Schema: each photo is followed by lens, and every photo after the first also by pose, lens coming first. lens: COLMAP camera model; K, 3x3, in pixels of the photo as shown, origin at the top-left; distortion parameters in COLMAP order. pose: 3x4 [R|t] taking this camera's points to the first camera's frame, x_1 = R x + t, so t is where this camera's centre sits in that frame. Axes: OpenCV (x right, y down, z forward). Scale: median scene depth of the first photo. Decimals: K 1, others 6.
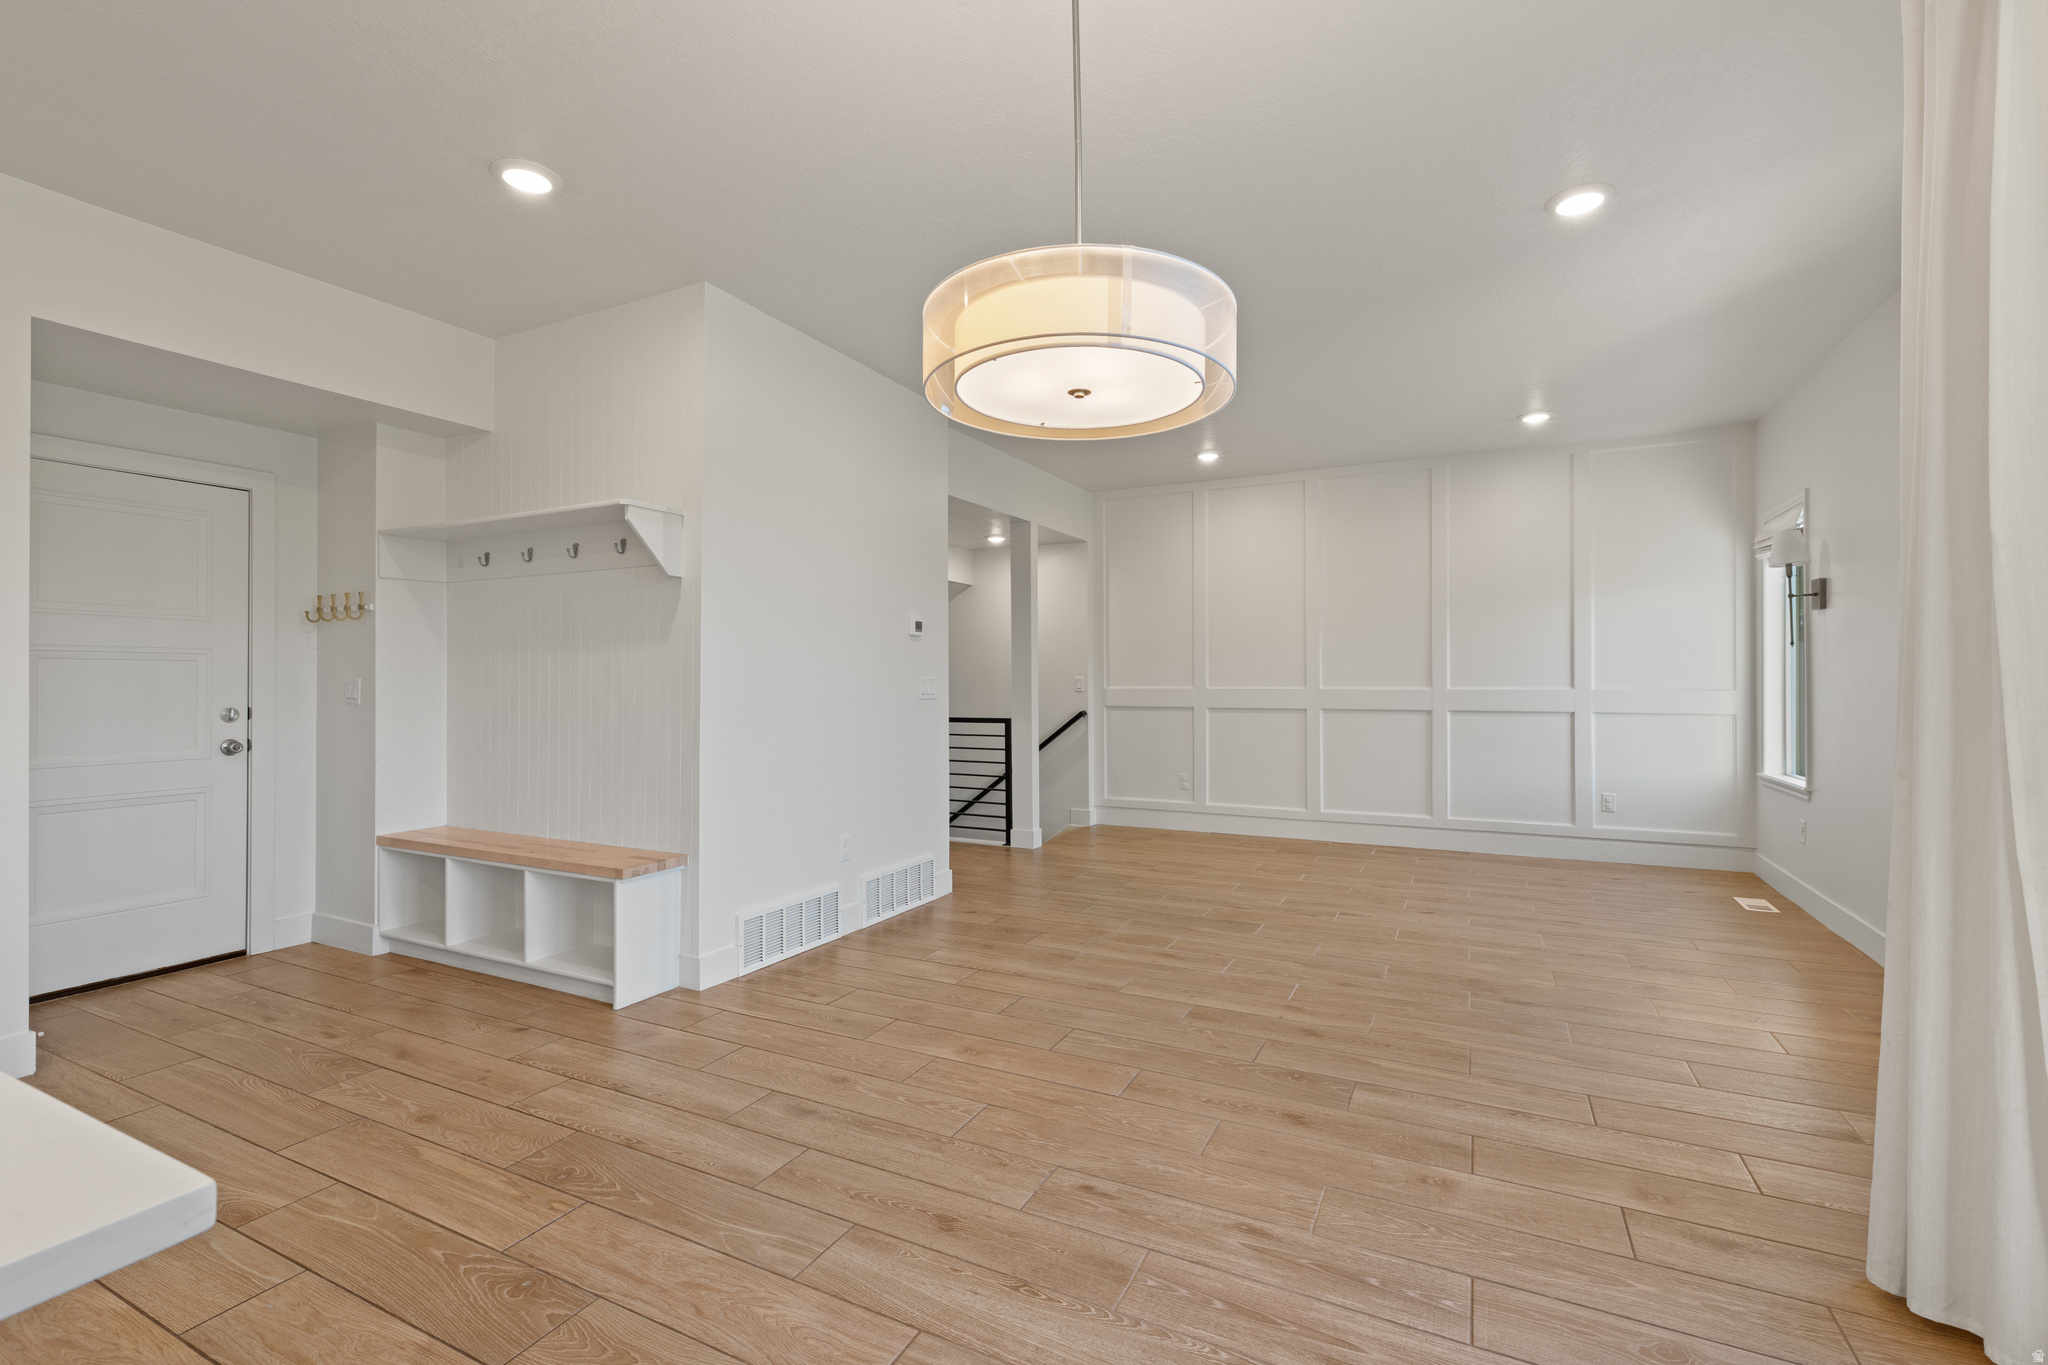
lens RADIAL K [[892.1, 0, 1028.3], [0, 892.1, 677.3], [0, 0, 1]] dist [-0.001323, 0.003123]
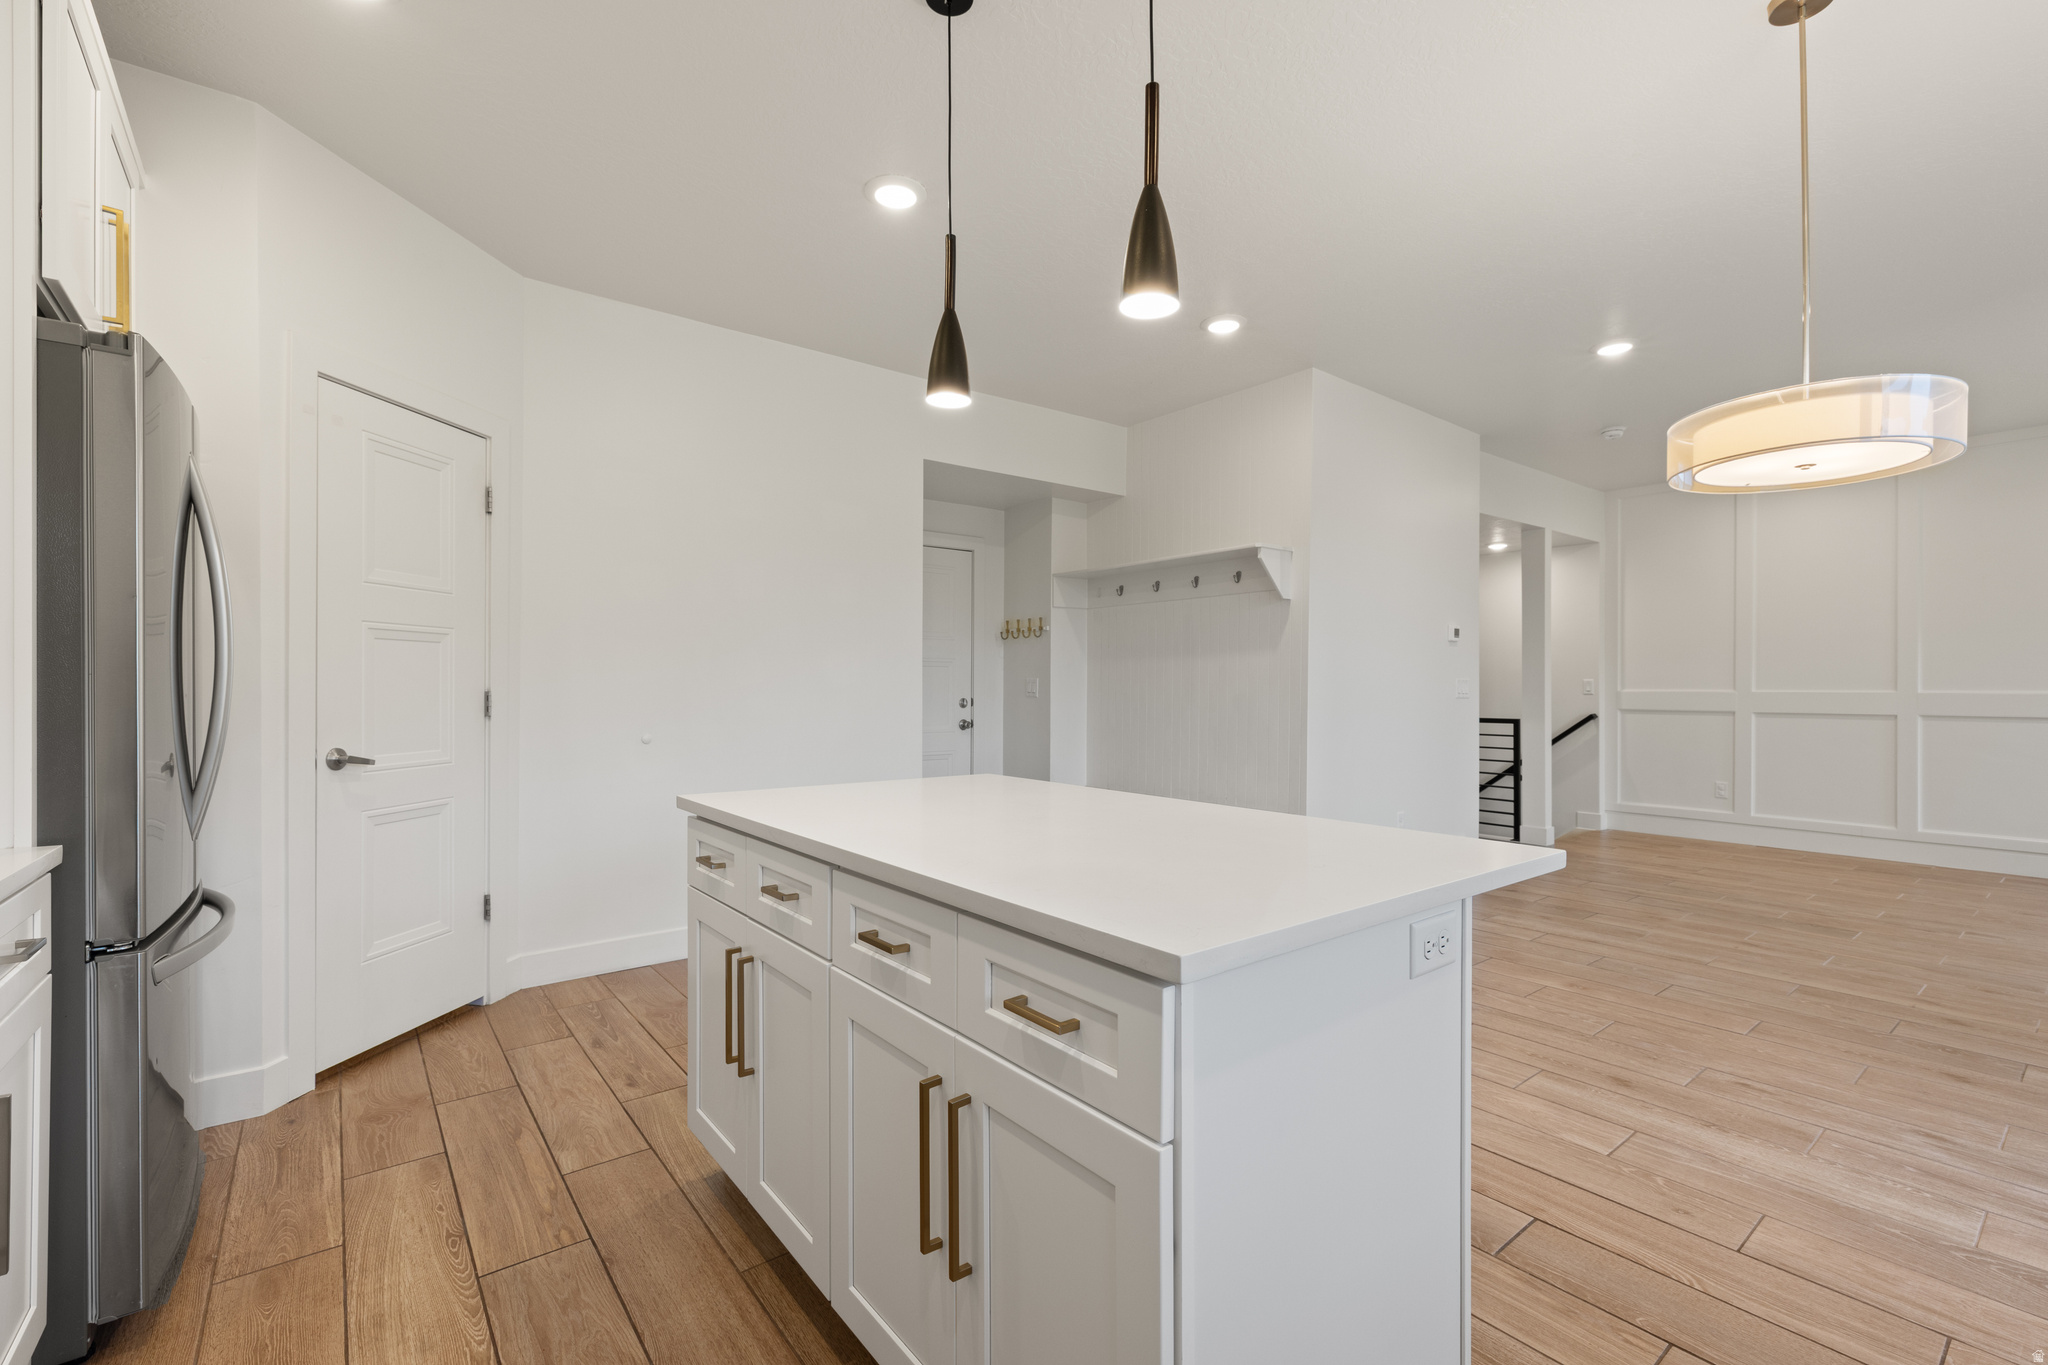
lens RADIAL K [[881.7, 0, 1028.5], [0, 881.7, 691.3], [0, 0, 1]] dist [0.002046, 0.000627]
pose [[0.905903, 0.006023, -0.423442, -0.170290], [-0.002050, 0.999949, 0.009839, 0.008142], [0.423480, -0.008045, 0.905870, -0.284746]]
